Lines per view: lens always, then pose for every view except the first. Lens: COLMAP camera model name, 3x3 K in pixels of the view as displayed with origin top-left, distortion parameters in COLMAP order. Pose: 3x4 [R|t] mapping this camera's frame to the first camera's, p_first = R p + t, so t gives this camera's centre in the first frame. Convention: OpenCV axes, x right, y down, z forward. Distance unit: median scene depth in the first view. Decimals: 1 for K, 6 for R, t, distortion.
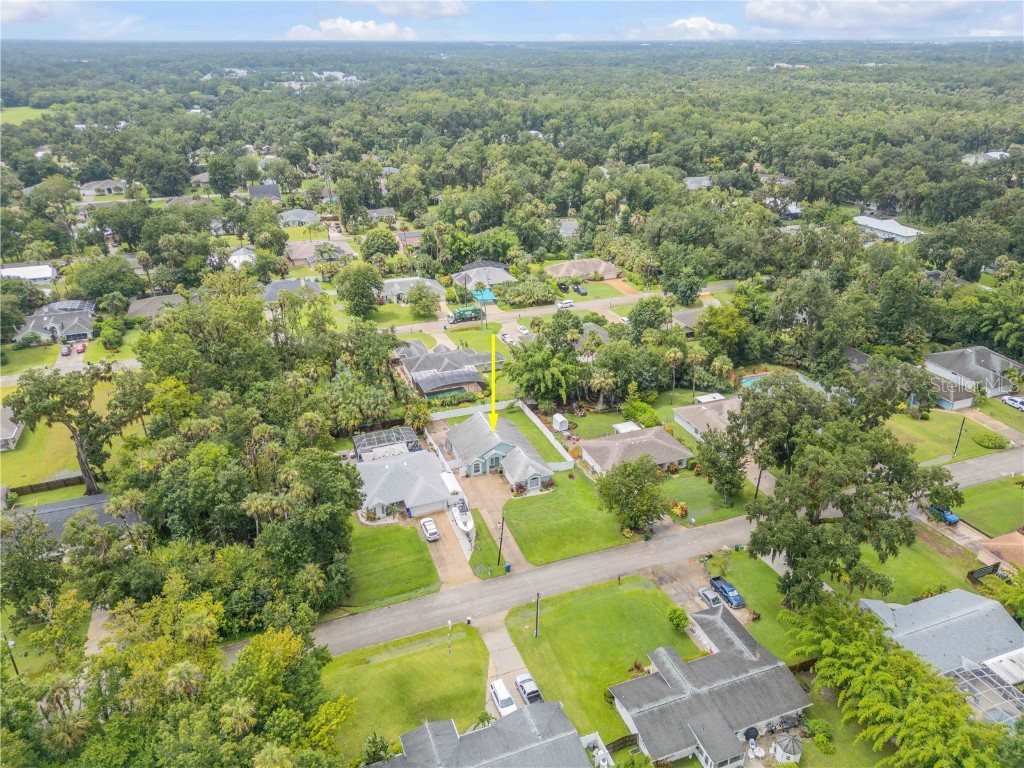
lens RADIAL K [[719.3, 0, 506.8], [0, 719.3, 381.0], [0, 0, 1]] dist [0.069748, -0.063800]
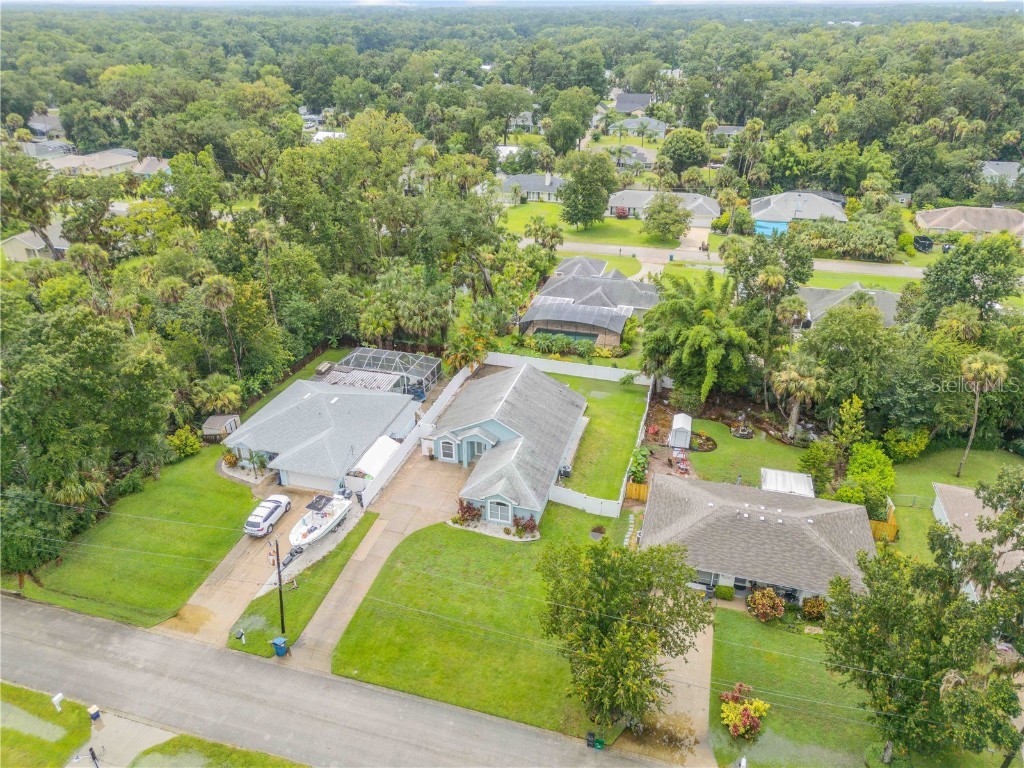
lens RADIAL K [[719.3, 0, 509.8], [0, 719.3, 381.4], [0, 0, 1]] dist [0.069748, -0.063800]
pose [[0.798560, 0.279020, -0.533338, 0.237585], [-0.257310, 0.959271, 0.116583, -0.006015], [0.544144, 0.044135, 0.837830, 0.475313]]
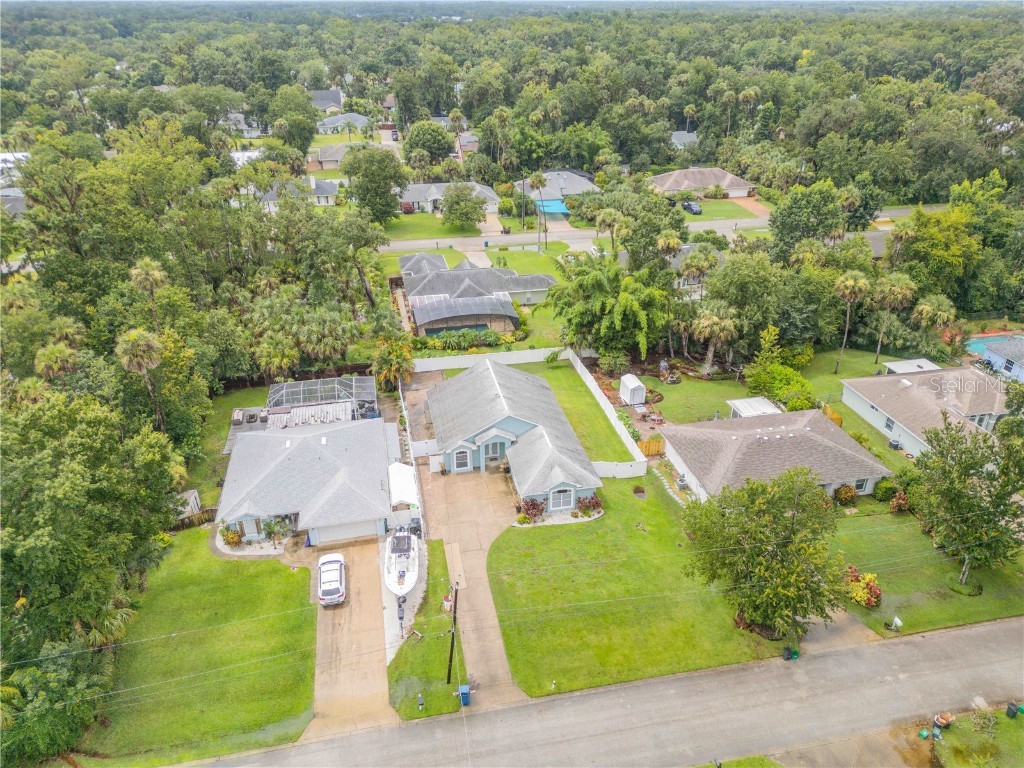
lens RADIAL K [[719.3, 0, 508.6], [0, 719.3, 382.8], [0, 0, 1]] dist [0.069748, -0.063800]
pose [[0.987494, 0.075094, -0.138625, 0.054156], [-0.068548, 0.996322, 0.051415, 0.028578], [0.141976, -0.041270, 0.989009, 0.403547]]
